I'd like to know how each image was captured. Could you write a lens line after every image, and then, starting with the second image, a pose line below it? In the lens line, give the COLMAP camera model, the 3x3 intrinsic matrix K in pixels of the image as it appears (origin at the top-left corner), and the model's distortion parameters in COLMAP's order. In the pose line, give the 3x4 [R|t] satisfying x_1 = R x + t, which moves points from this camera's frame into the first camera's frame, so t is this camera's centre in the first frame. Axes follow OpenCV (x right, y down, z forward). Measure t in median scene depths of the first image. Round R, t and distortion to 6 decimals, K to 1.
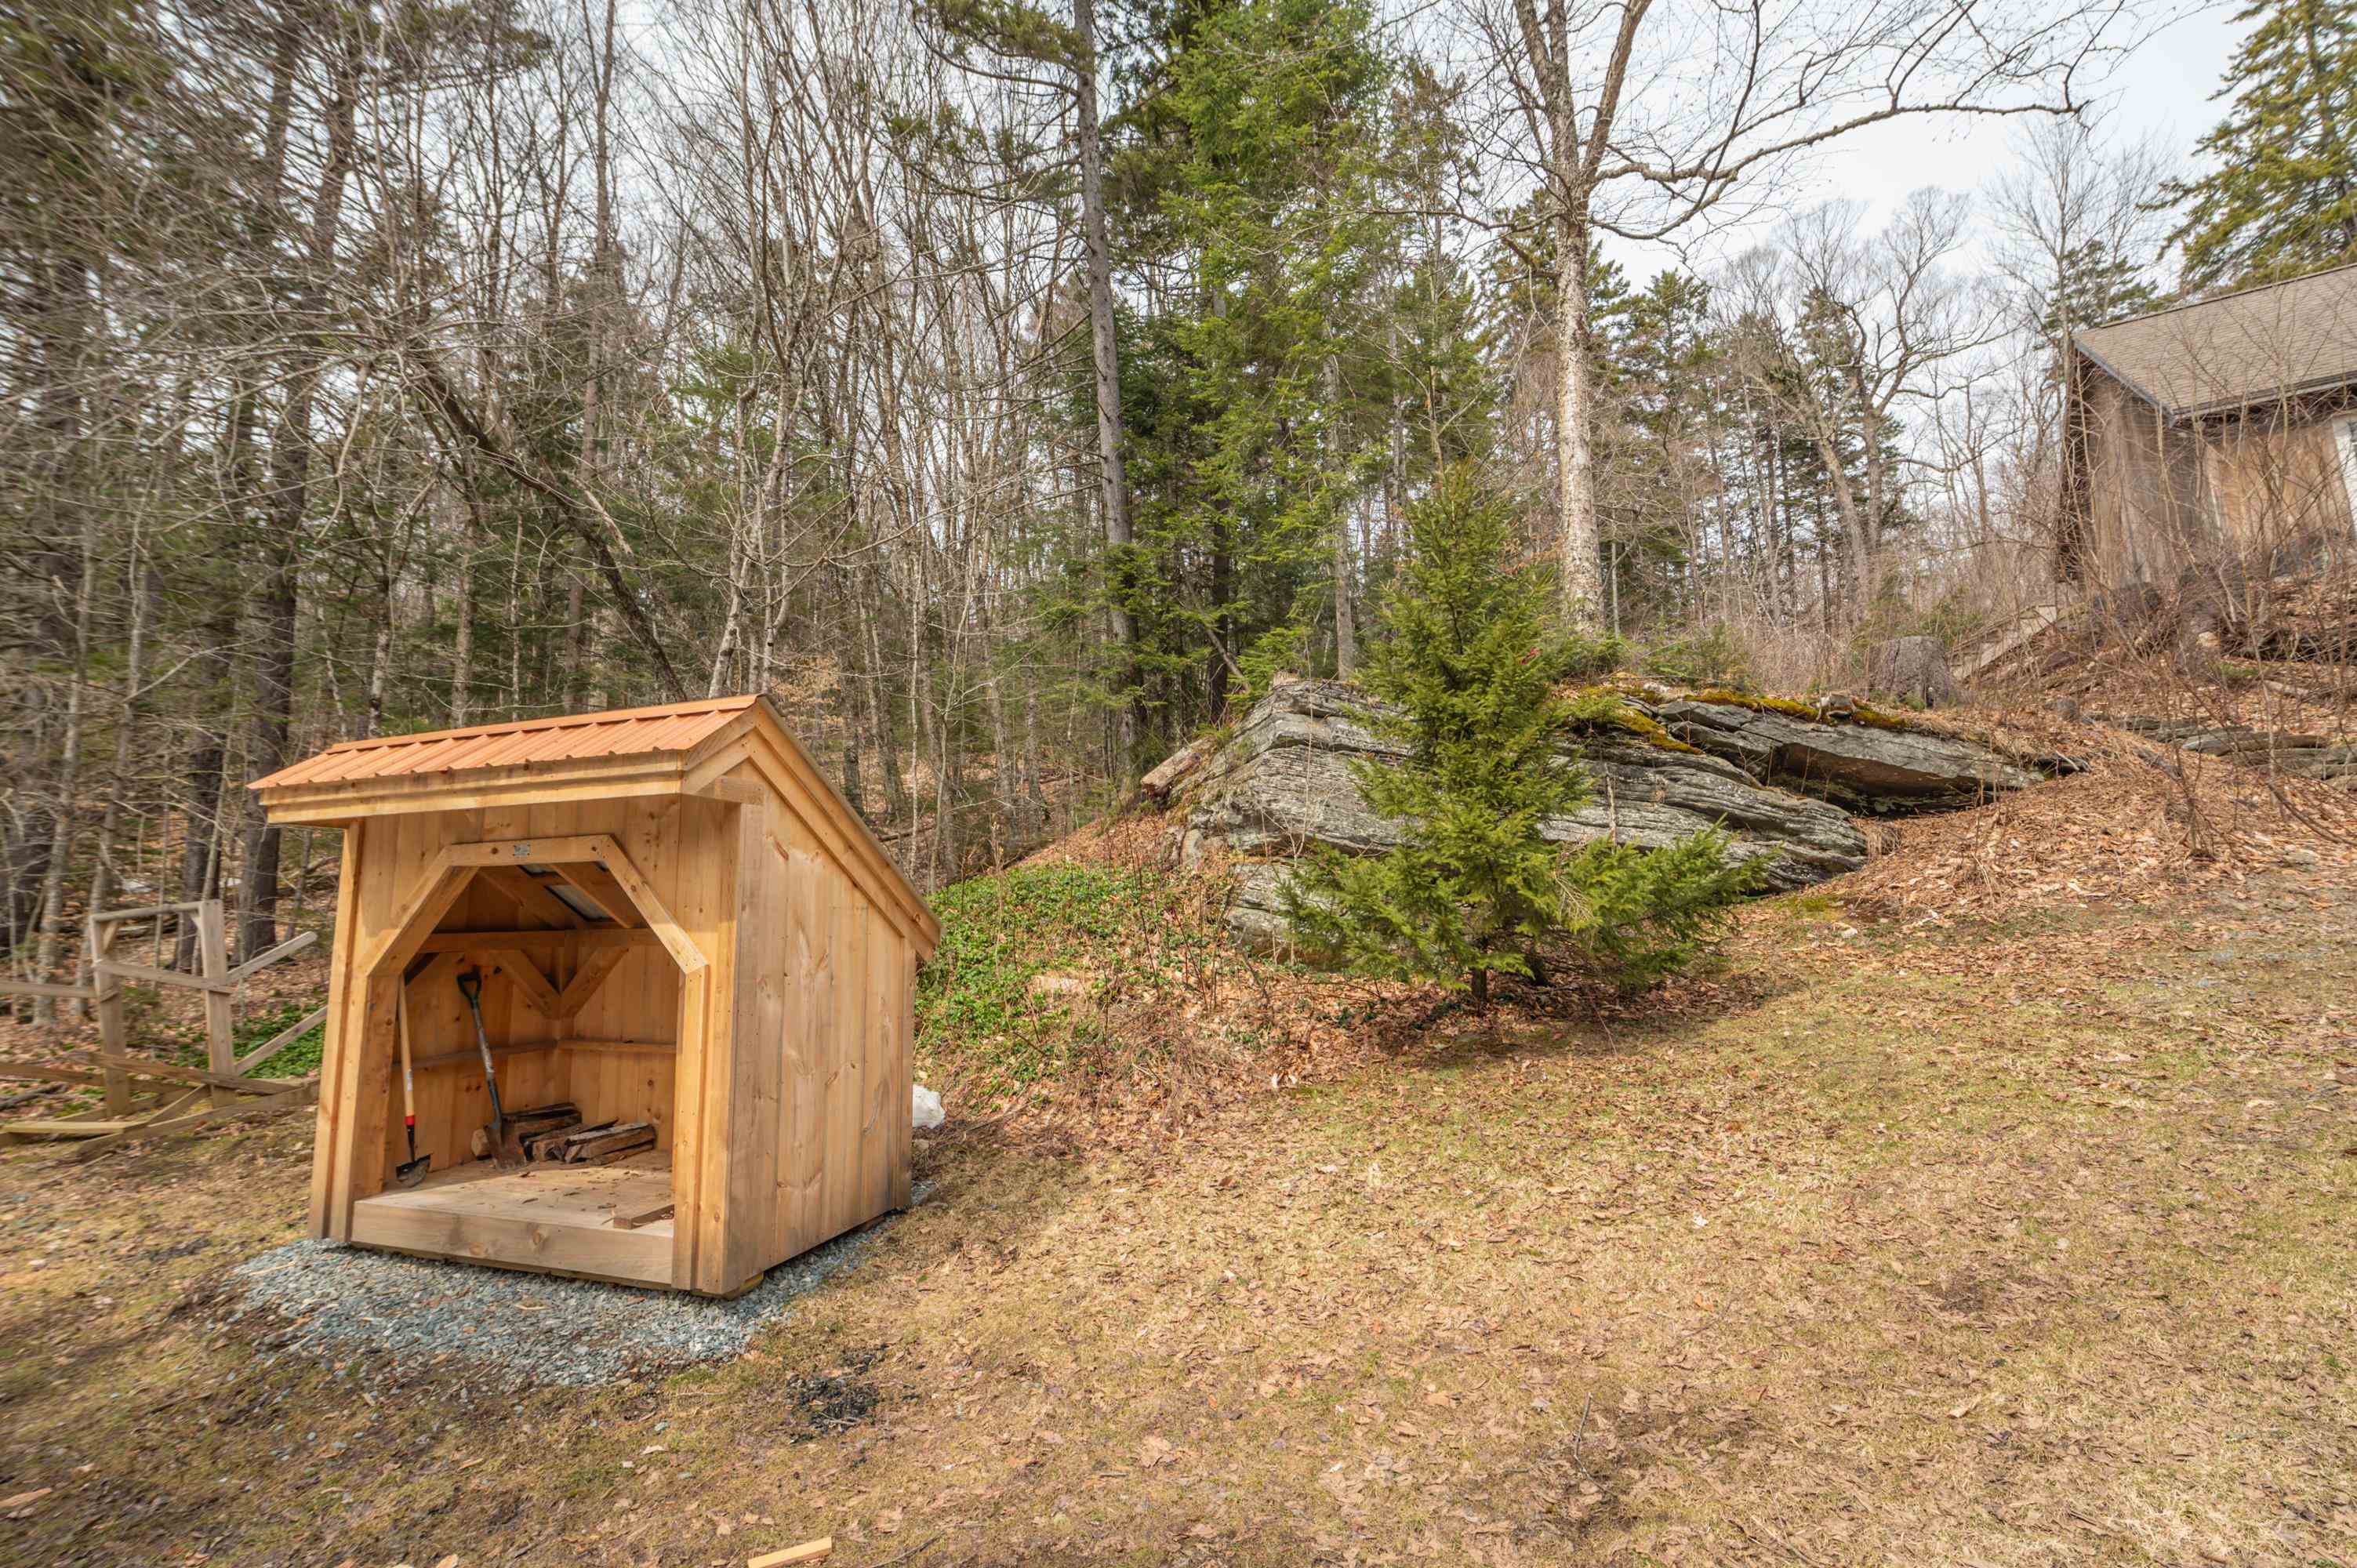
lens RADIAL K [[1021.5, 0, 1178.5], [0, 1021.5, 784.0], [0, 0, 1]] dist [-0.039446, -0.000009]
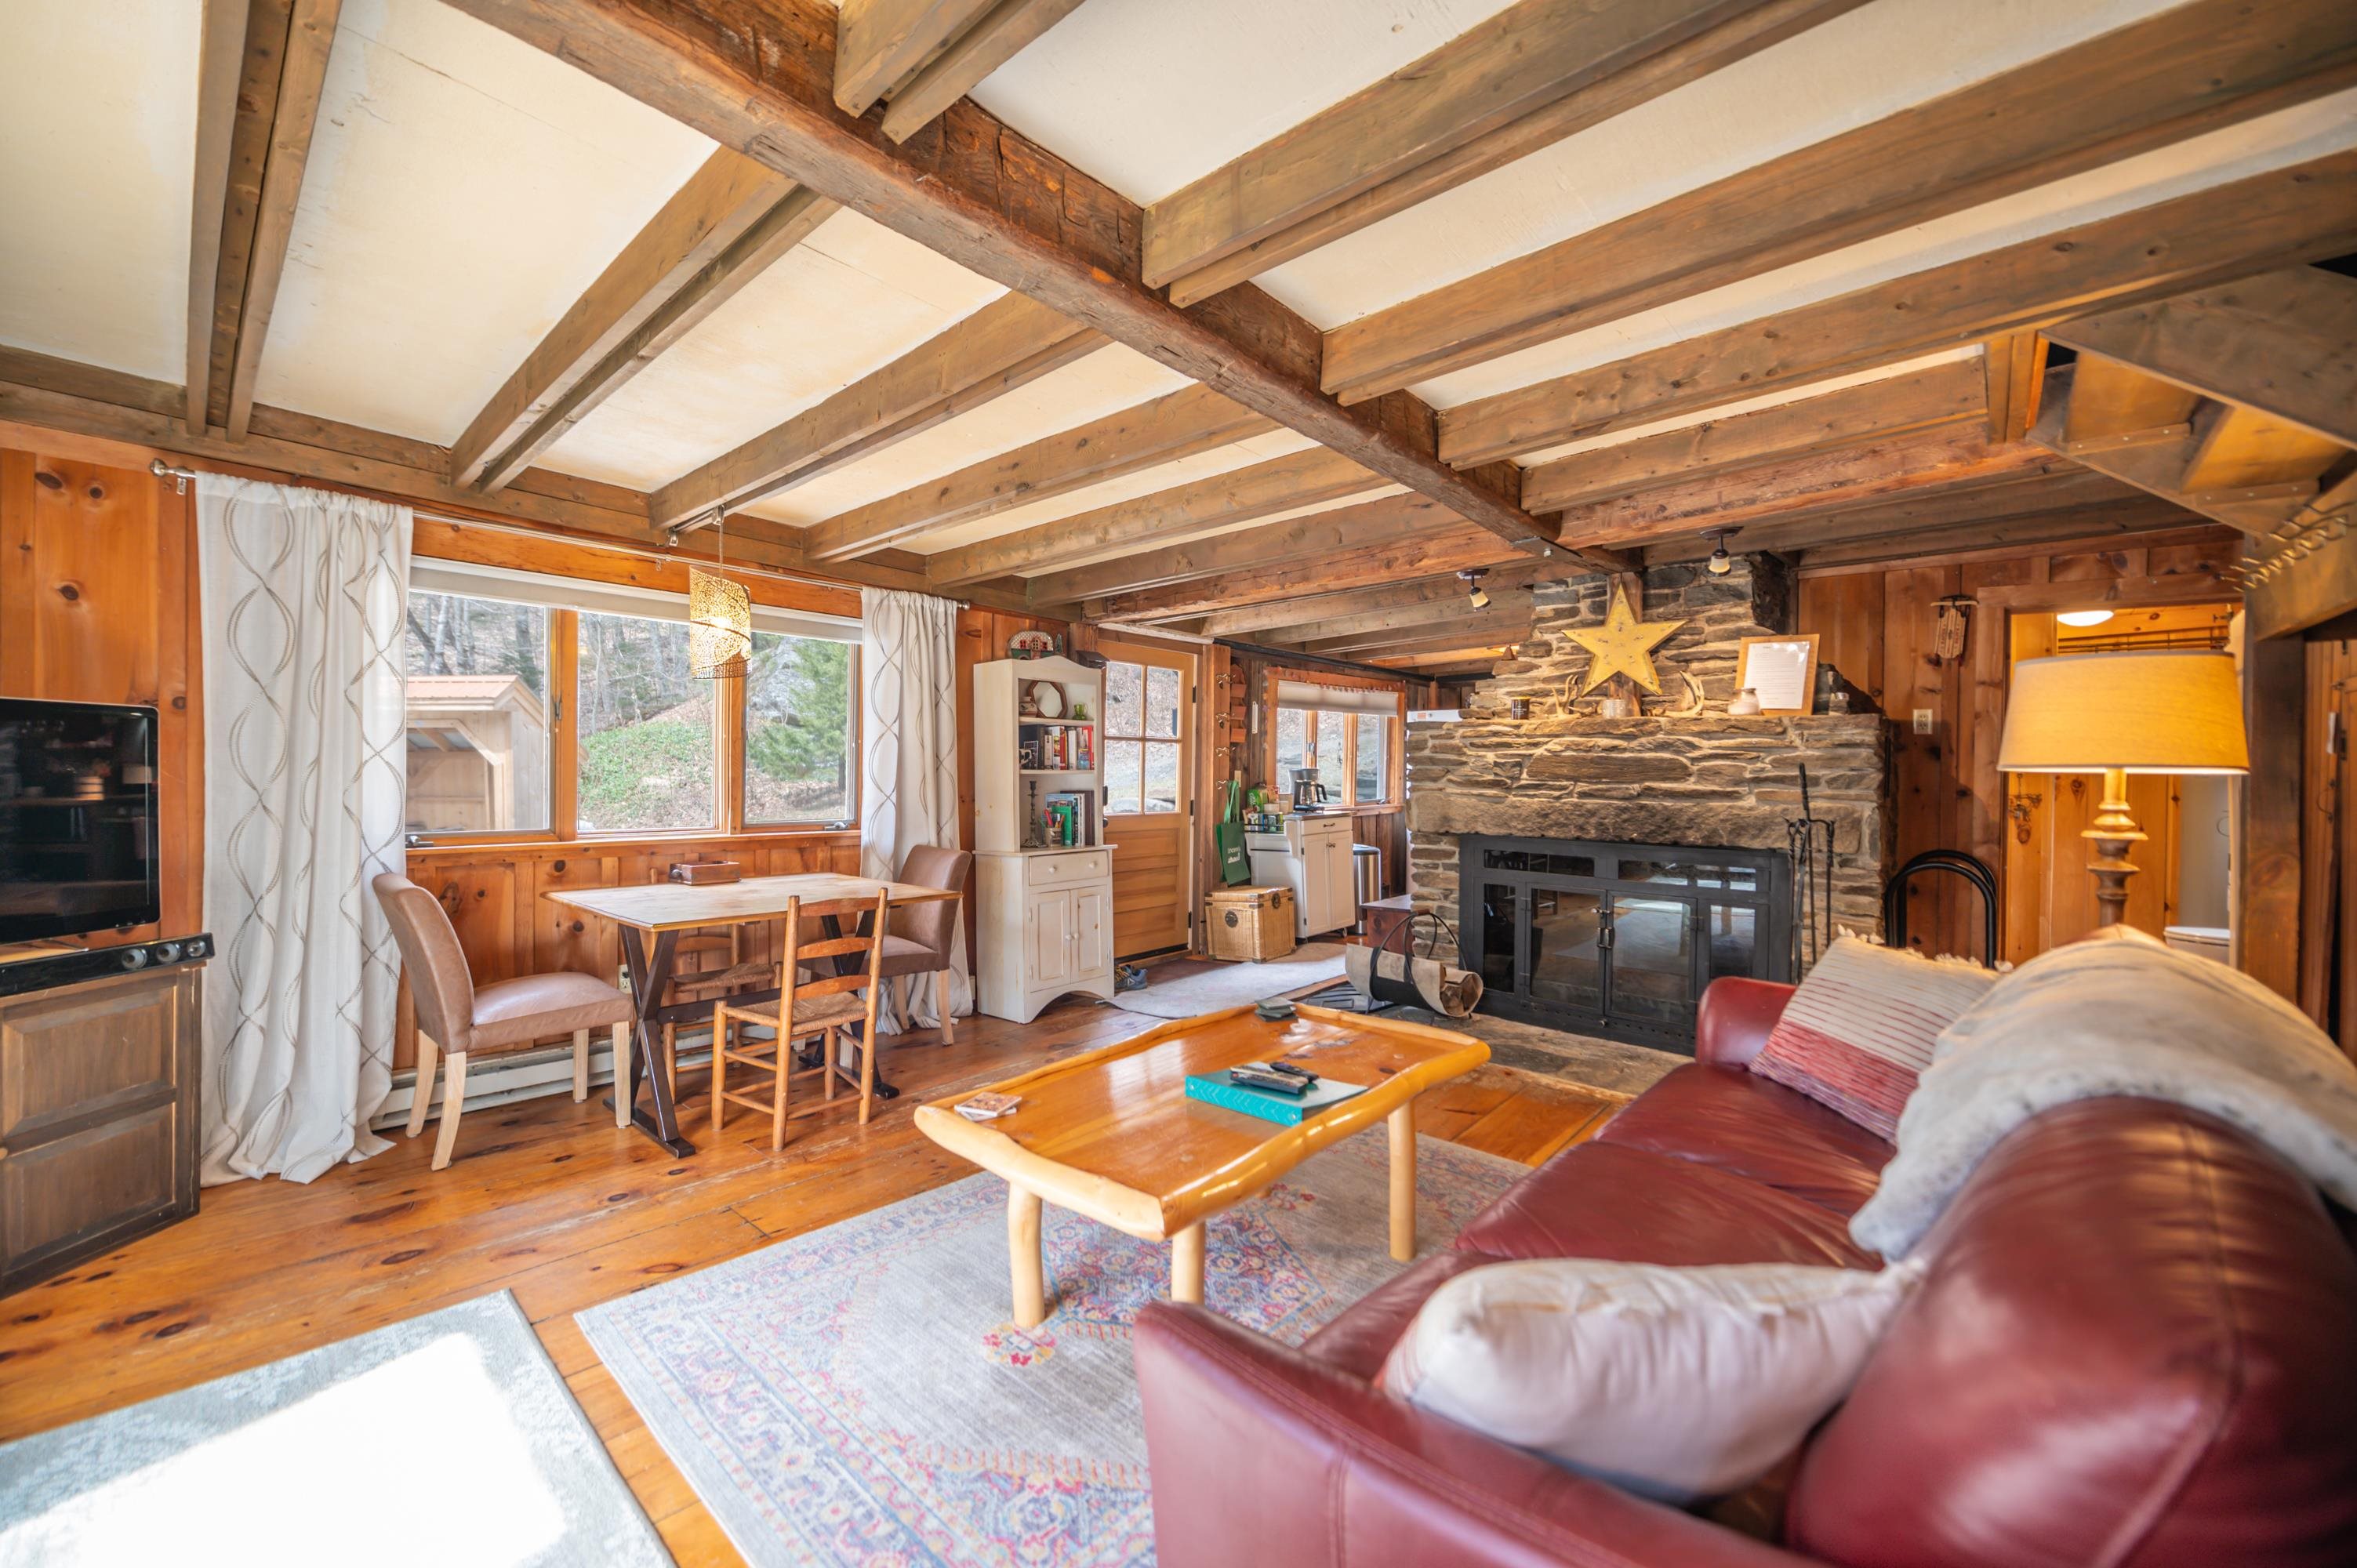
lens RADIAL K [[948.7, 0, 1180.0], [0, 948.7, 776.1], [0, 0, 1]] dist [-0.005225, -0.000206]
pose [[0.952966, 0.010454, 0.302897, 0.440839], [-0.055278, 0.988636, 0.139794, -0.208497], [-0.297994, -0.149962, 0.942715, -1.623758]]
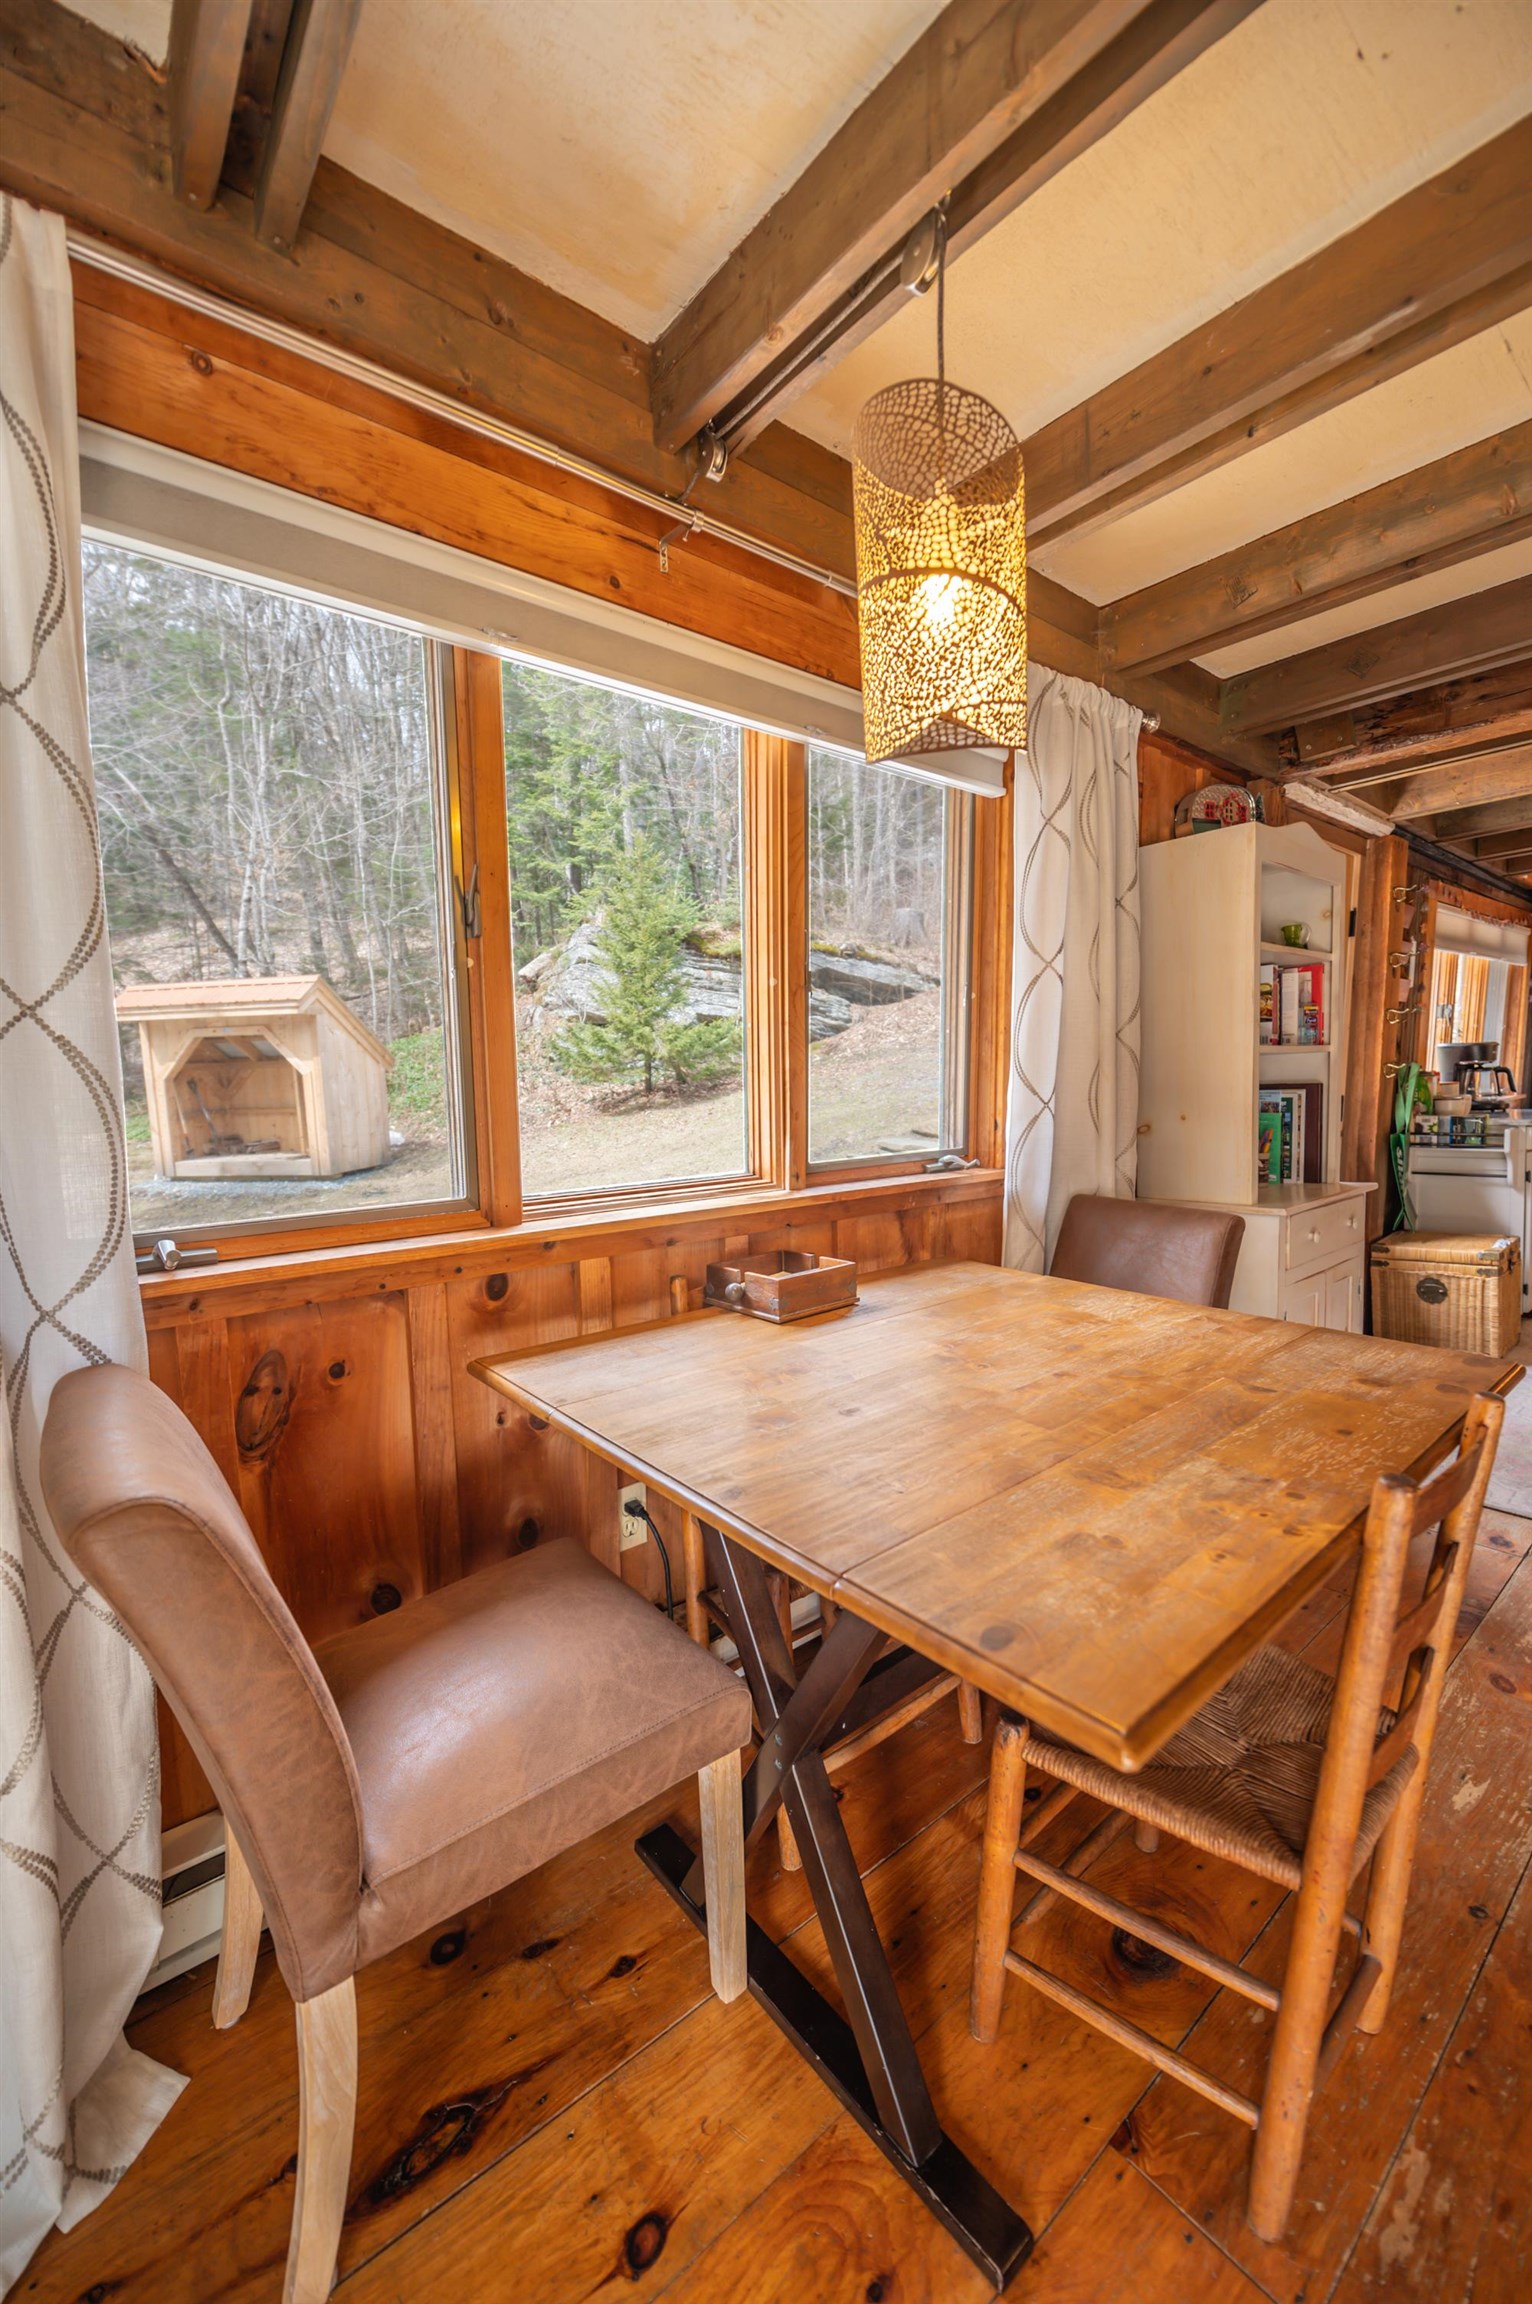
lens RADIAL K [[927.5, 0, 779.3], [0, 927.5, 1166.0], [0, 0, 1]] dist [-0.005225, -0.000206]
pose [[0.987547, -0.029016, 0.154625, 0.299034], [-0.009400, 0.970206, 0.242100, -0.144873], [-0.157043, -0.240539, 0.957851, -1.229369]]
